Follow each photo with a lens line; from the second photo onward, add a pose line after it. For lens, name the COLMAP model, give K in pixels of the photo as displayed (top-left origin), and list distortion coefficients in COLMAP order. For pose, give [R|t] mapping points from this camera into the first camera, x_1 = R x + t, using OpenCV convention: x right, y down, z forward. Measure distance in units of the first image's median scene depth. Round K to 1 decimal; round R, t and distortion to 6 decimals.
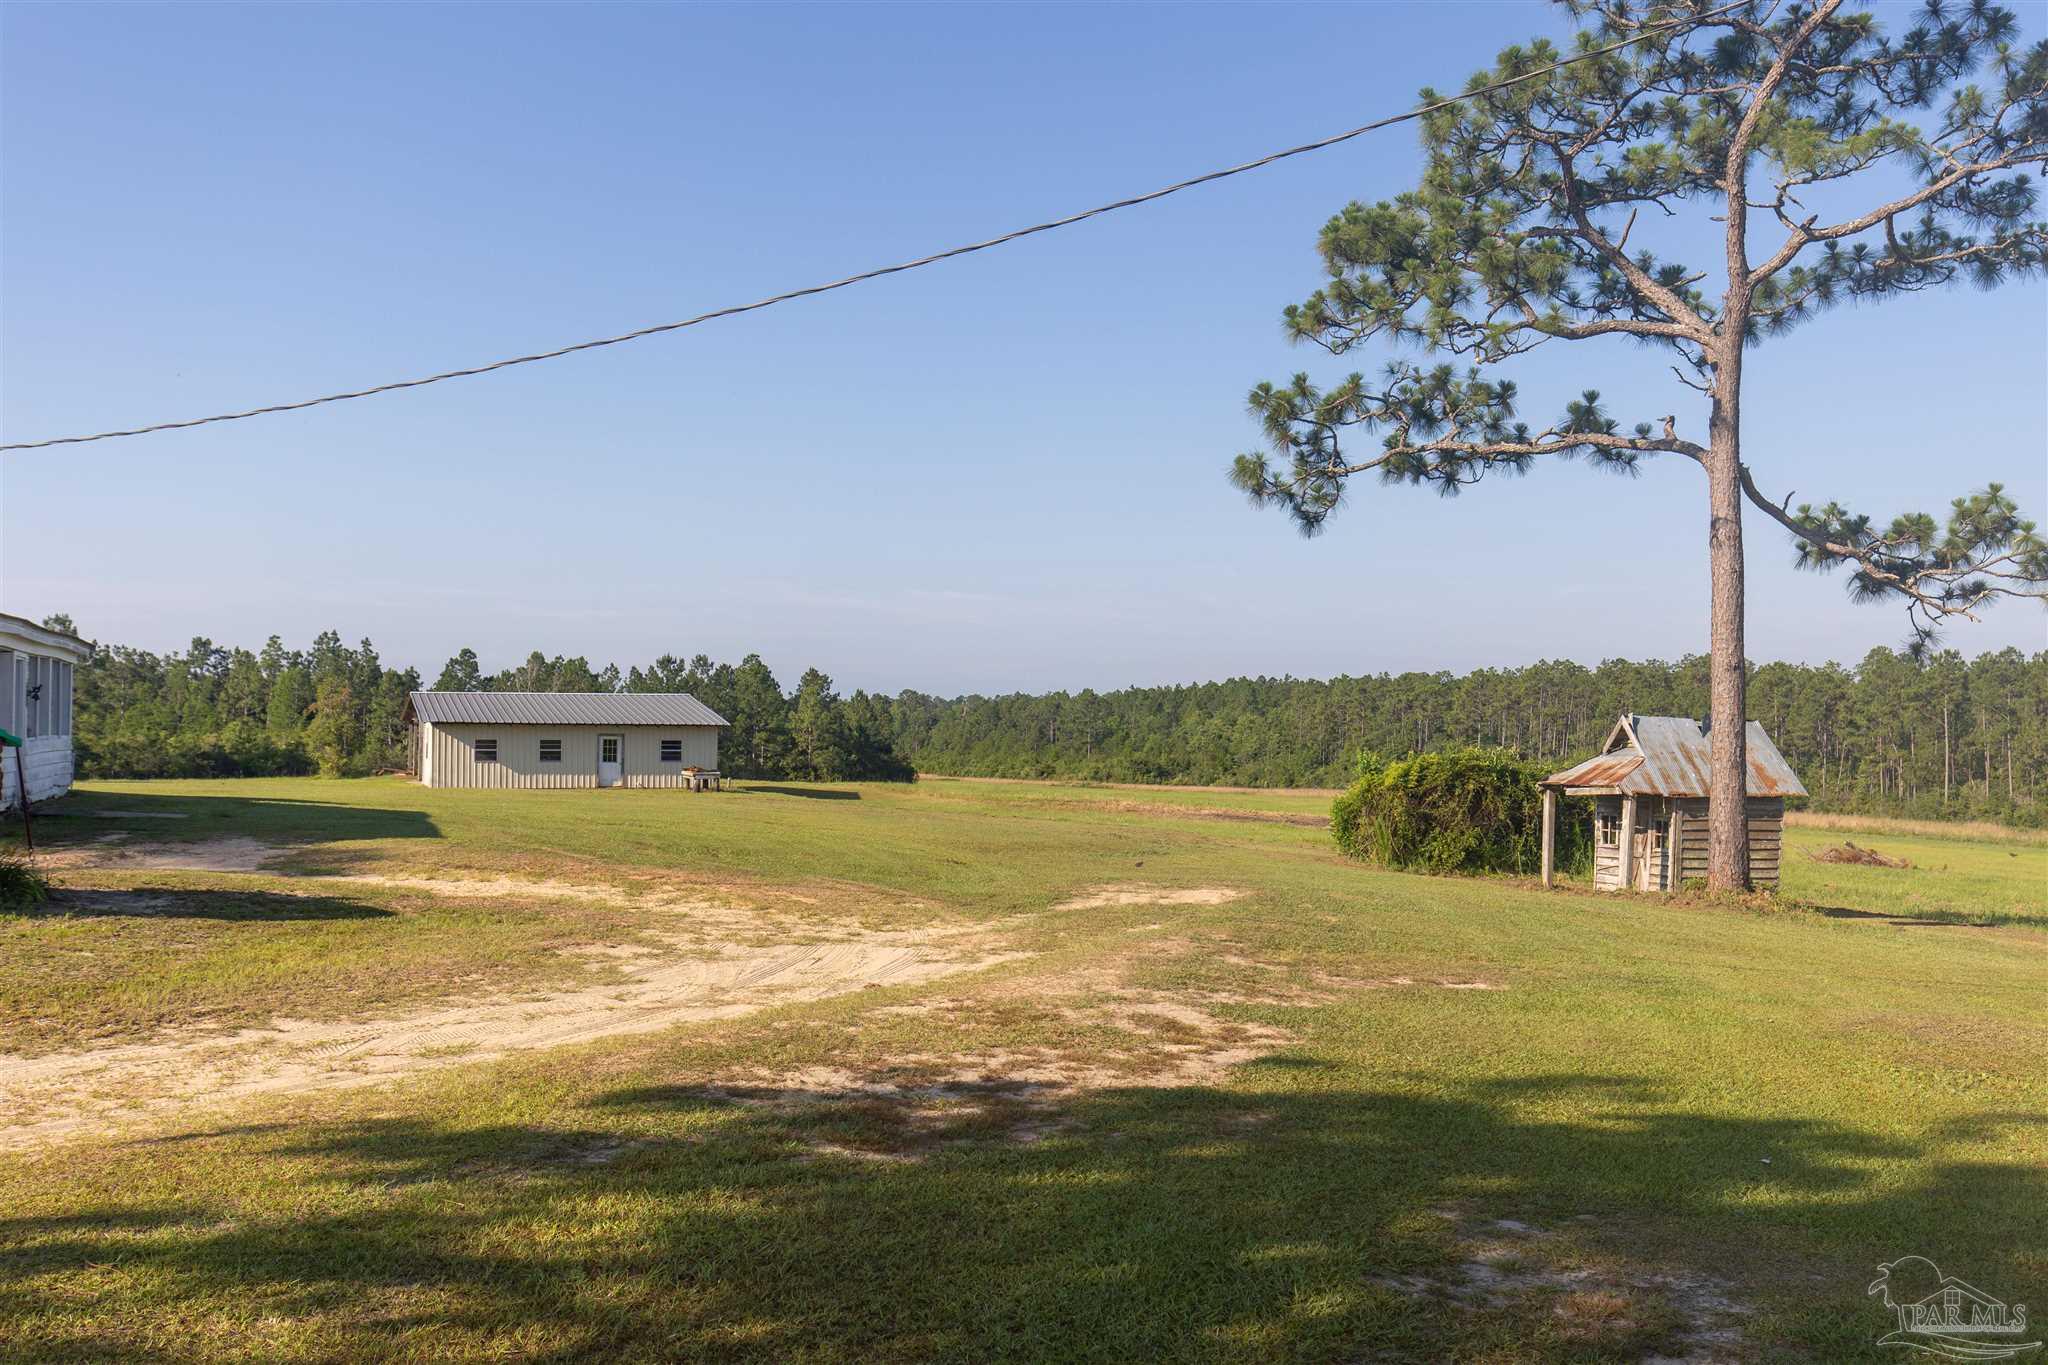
lens RADIAL K [[1864.8, 0, 1024.0], [0, 1864.8, 682.5], [0, 0, 1]] dist [-0.002541, 0.008227]
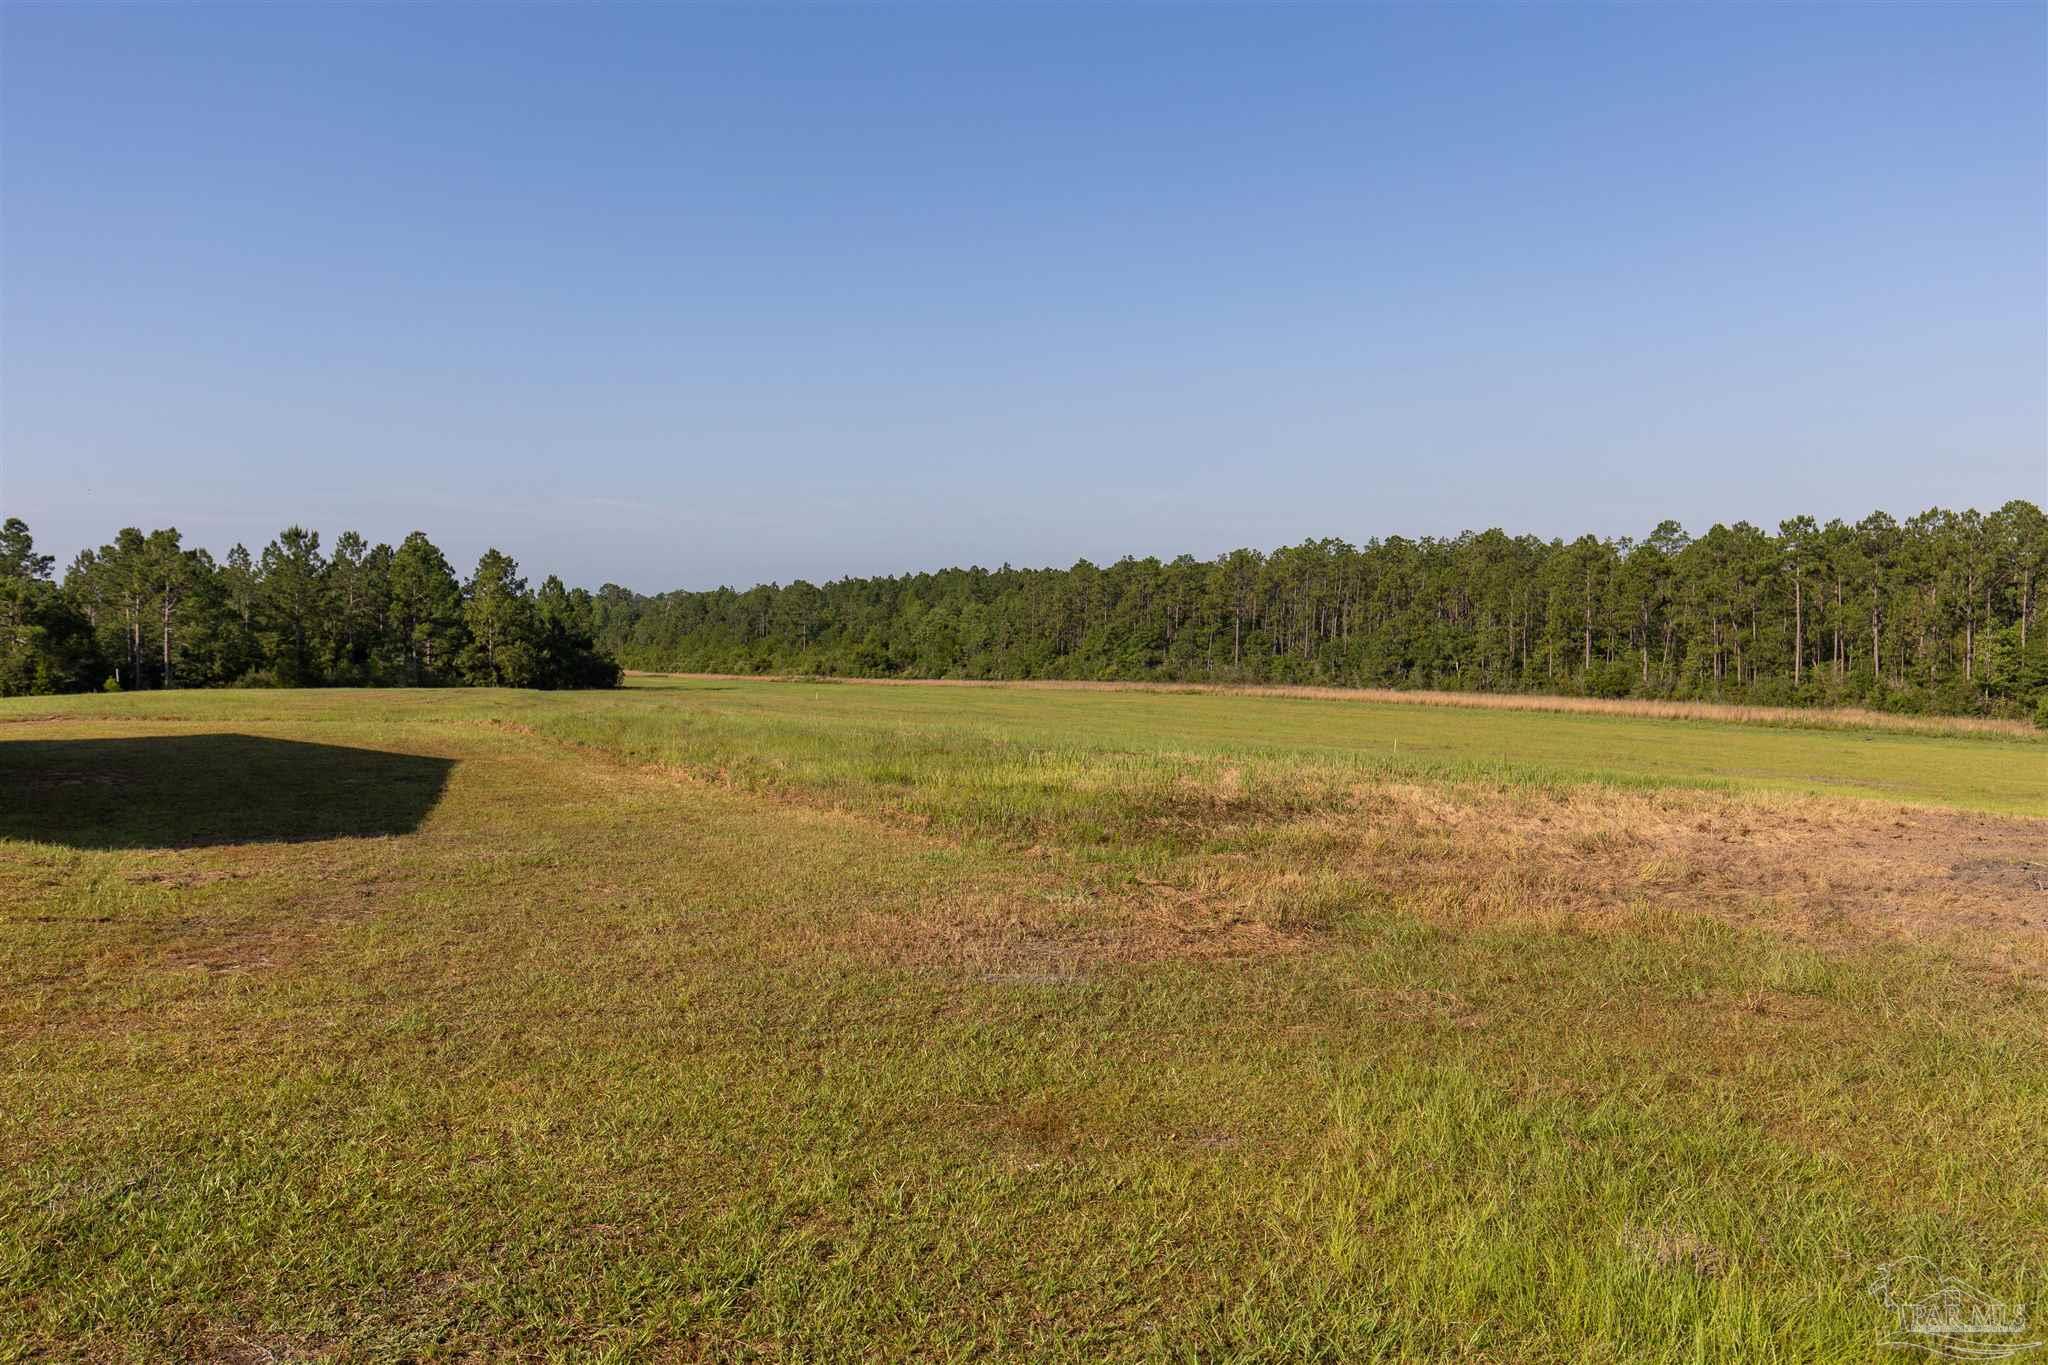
lens RADIAL K [[1682.2, 0, 1024.0], [0, 1682.2, 682.5], [0, 0, 1]] dist [0.006502, -0.003638]
pose [[0.983852, -0.017285, 0.178150, -0.013195], [0.006654, 0.998170, 0.060101, 0.008151], [-0.178863, -0.057945, 0.982166, 0.197276]]
